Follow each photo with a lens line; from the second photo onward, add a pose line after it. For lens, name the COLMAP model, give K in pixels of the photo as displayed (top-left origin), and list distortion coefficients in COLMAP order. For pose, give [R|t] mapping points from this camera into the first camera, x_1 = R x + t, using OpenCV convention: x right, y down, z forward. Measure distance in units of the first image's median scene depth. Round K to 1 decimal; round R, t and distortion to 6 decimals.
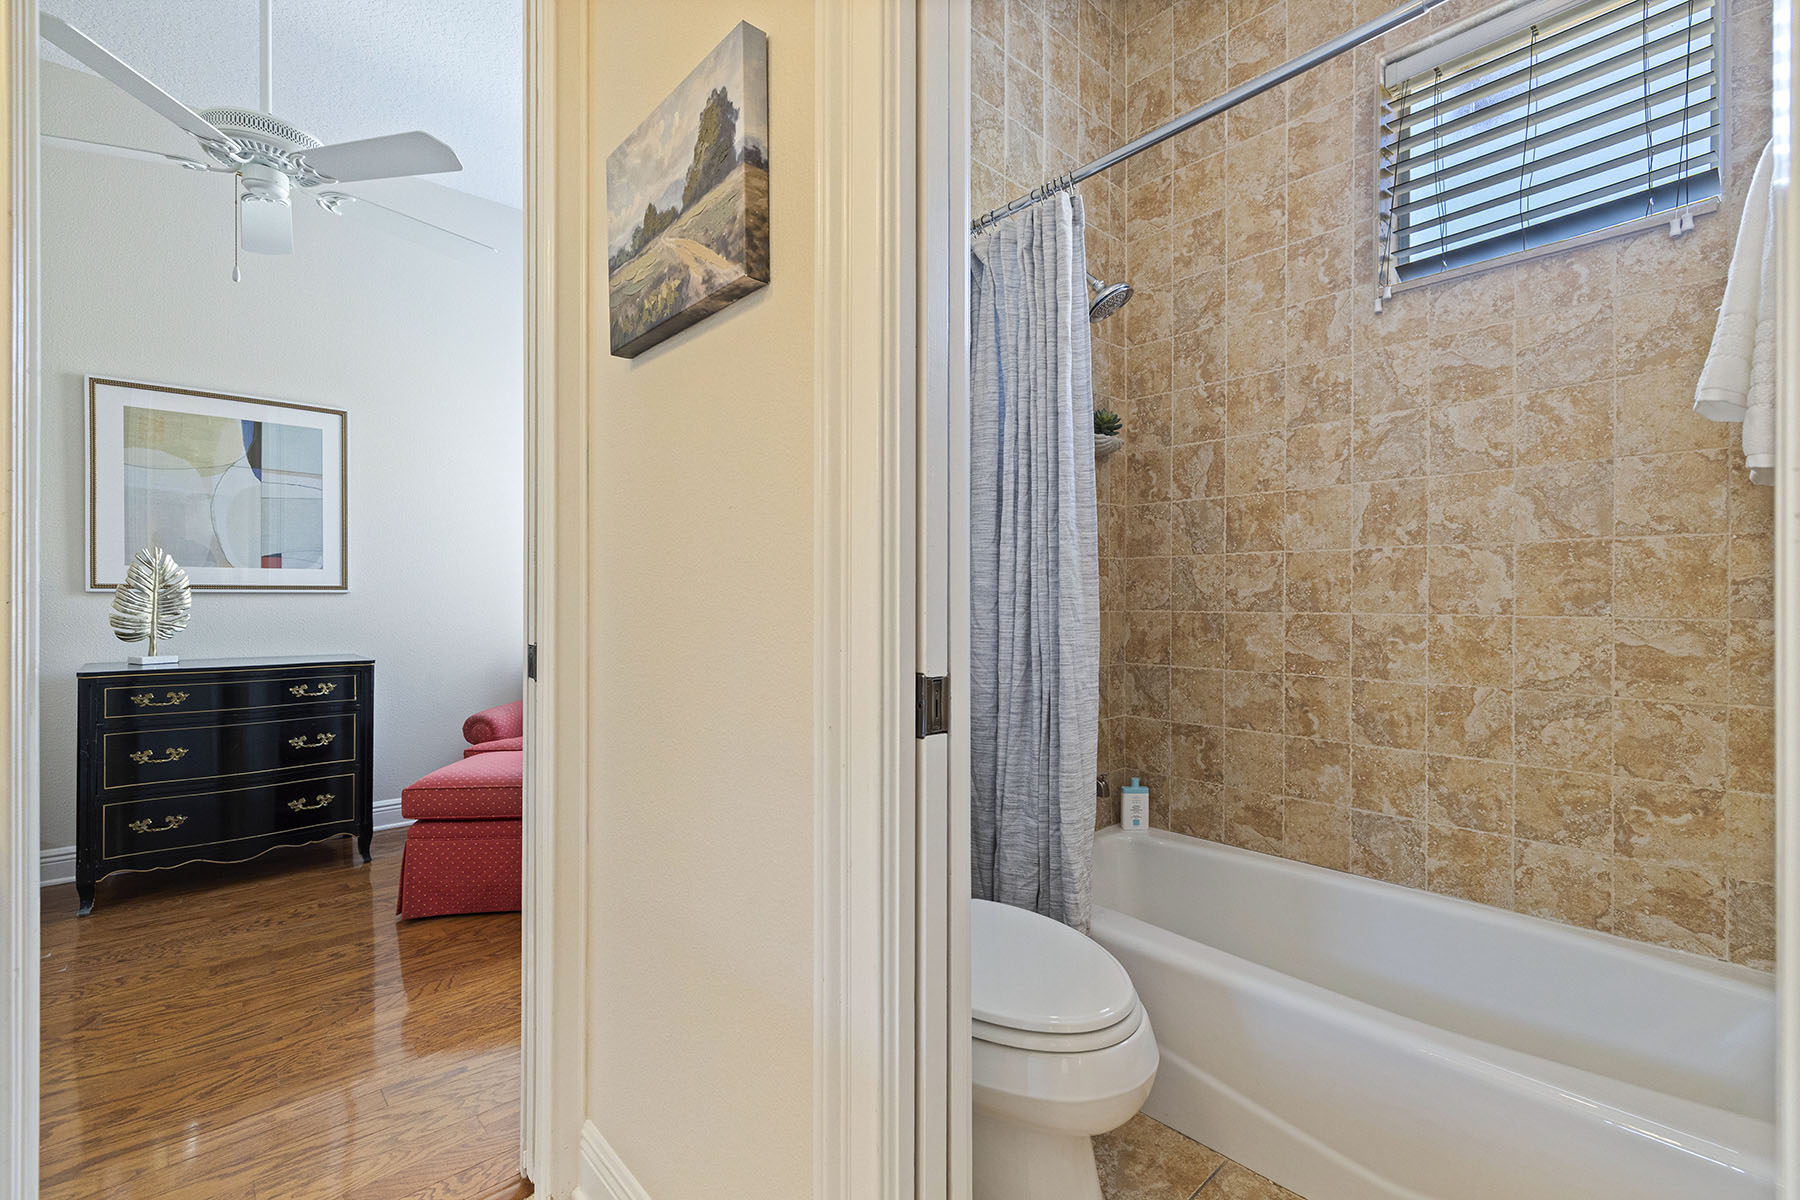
lens RADIAL K [[770.3, 0, 905.2], [0, 770.3, 597.3], [0, 0, 1]] dist [0.000103, 0.000072]
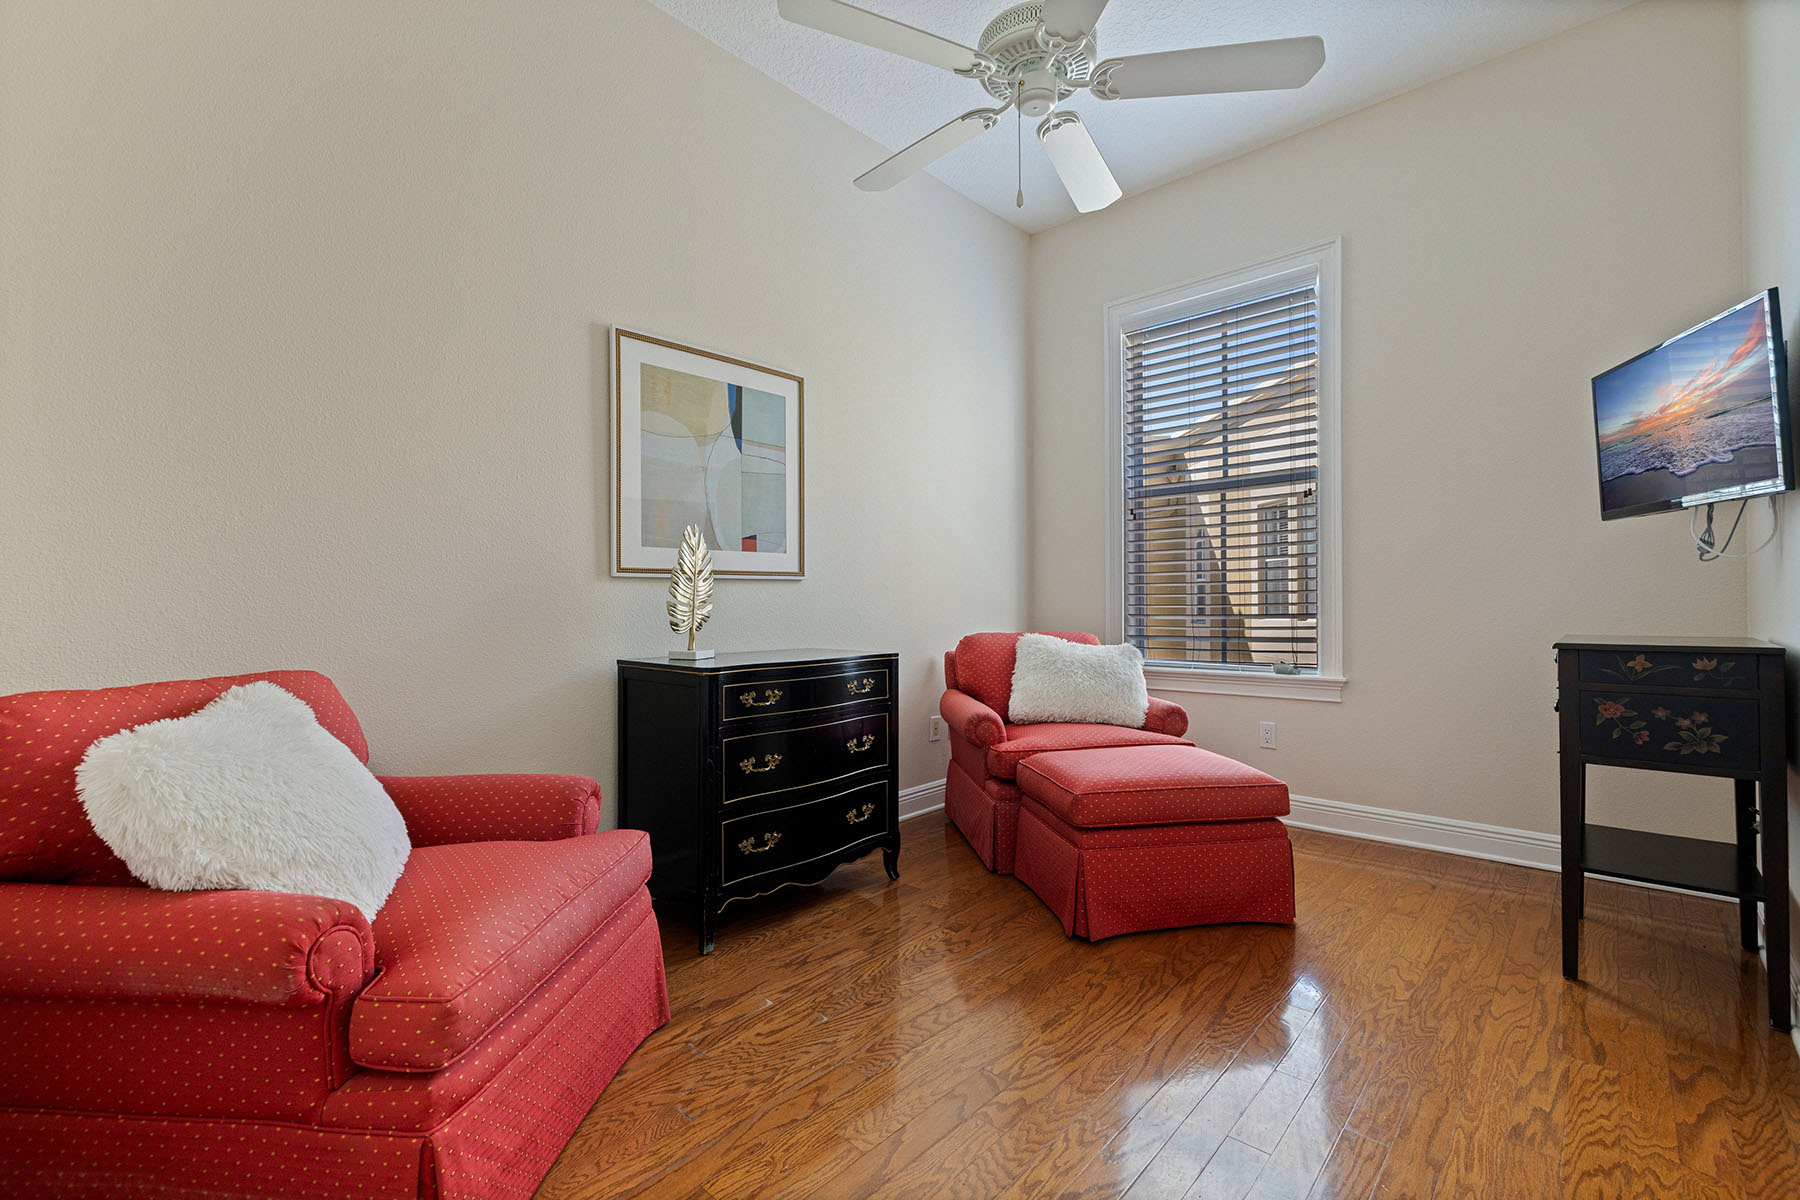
lens RADIAL K [[770.3, 0, 895.6], [0, 770.3, 599.6], [0, 0, 1]] dist [0.000103, 0.000072]
pose [[0.997417, -0.010551, 0.071051, -0.756972], [0.010579, 0.999944, -0.000025, 0.020005], [-0.071047, 0.000776, 0.997473, 0.110681]]
